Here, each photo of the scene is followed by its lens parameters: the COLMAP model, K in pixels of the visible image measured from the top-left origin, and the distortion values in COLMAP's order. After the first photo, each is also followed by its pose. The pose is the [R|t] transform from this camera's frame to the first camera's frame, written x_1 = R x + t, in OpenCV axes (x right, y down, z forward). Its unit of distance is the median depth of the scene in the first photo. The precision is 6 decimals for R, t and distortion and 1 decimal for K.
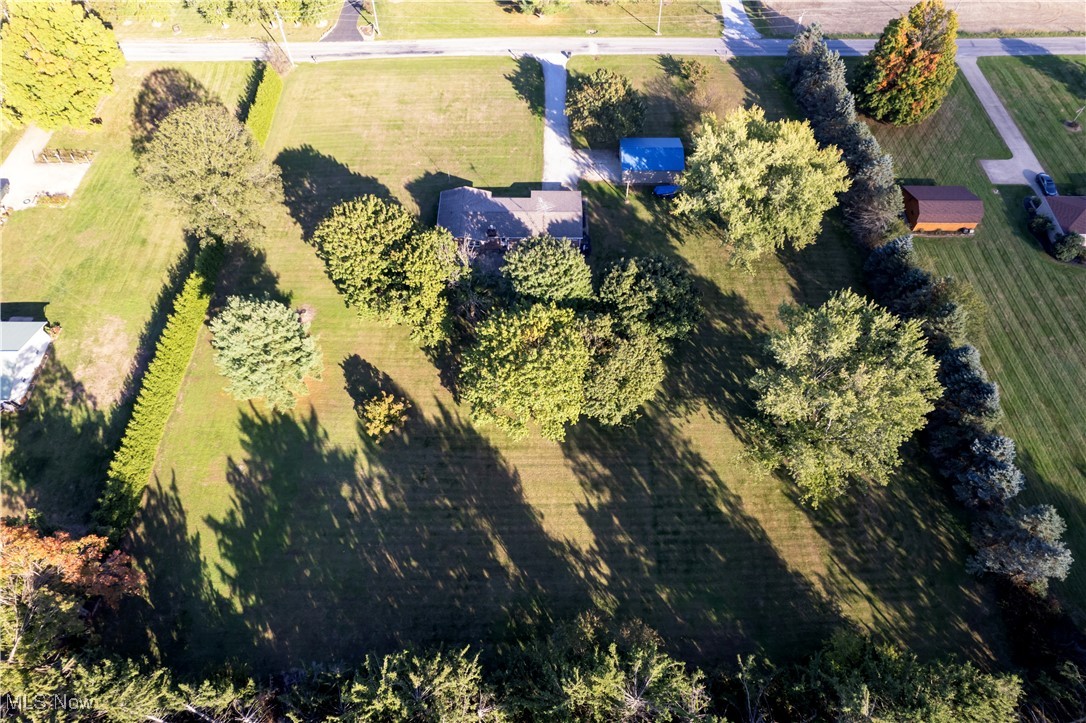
lens RADIAL K [[689.1, 0, 545.2], [0, 689.1, 365.6], [0, 0, 1]] dist [-0.030880, 0.002127]
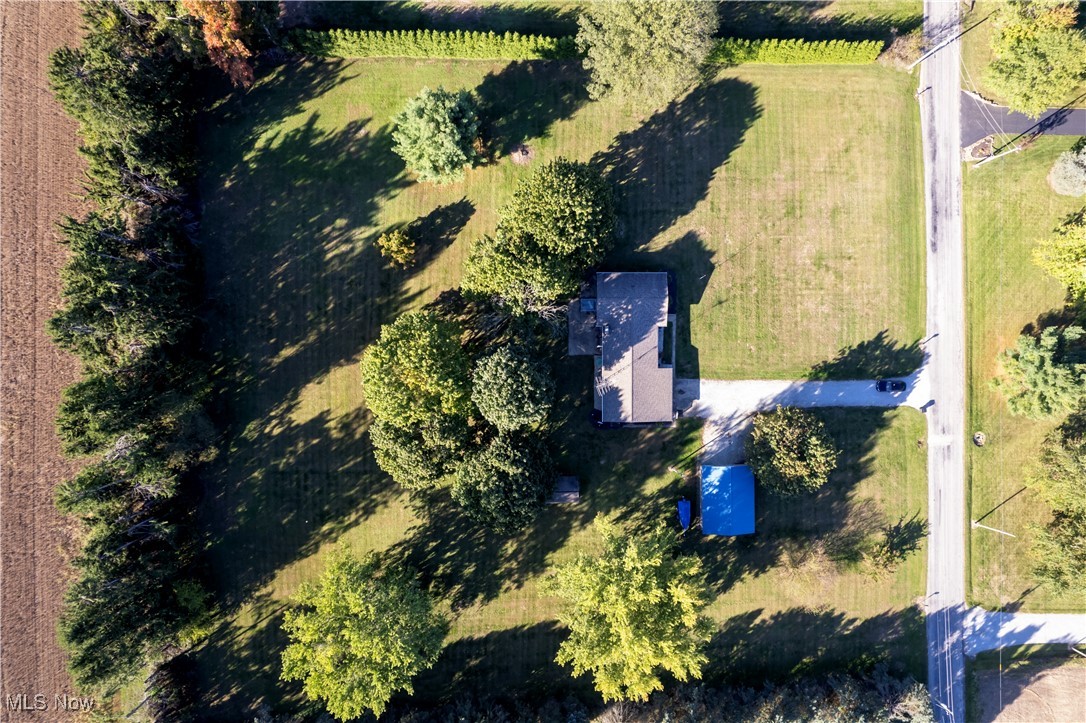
lens RADIAL K [[689.1, 0, 545.2], [0, 689.1, 365.6], [0, 0, 1]] dist [-0.030880, 0.002127]
pose [[0.006891, 0.999938, 0.008698, -0.041891], [-0.857255, 0.001429, 0.514890, -0.742361], [0.514846, -0.011005, 0.857212, 0.130447]]
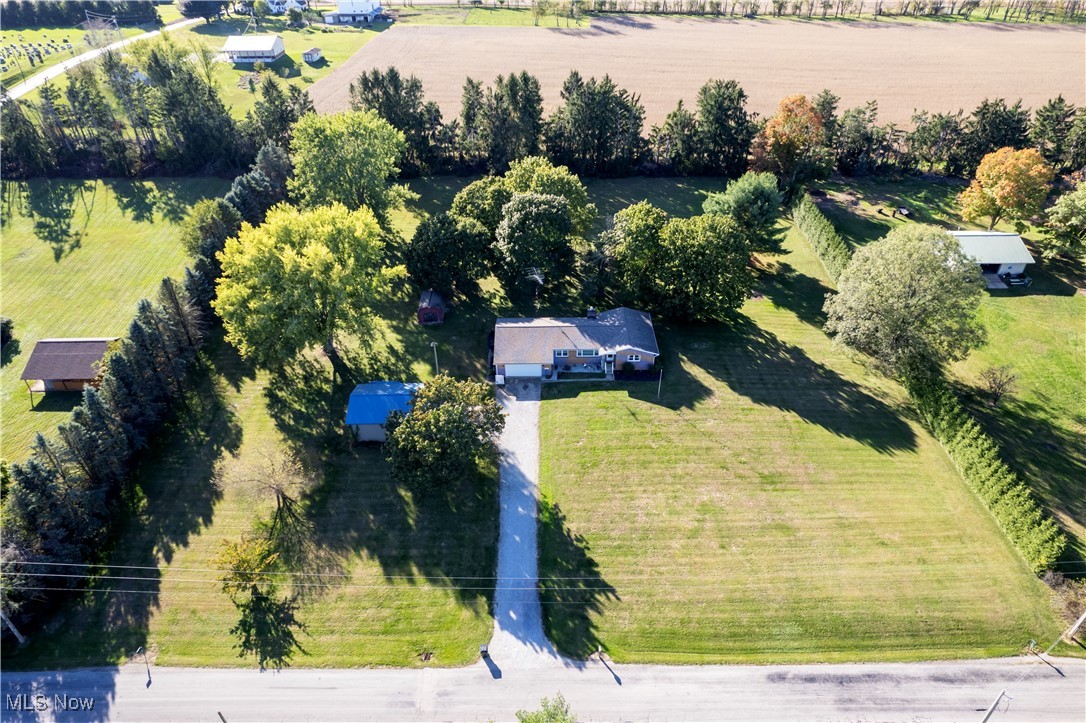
lens RADIAL K [[689.1, 0, 545.2], [0, 689.1, 365.6], [0, 0, 1]] dist [-0.030880, 0.002127]
pose [[-0.999925, 0.011248, -0.004792, -0.008655], [-0.005539, -0.067335, 0.997715, -1.371388], [0.010899, 0.997667, 0.067392, 1.191715]]
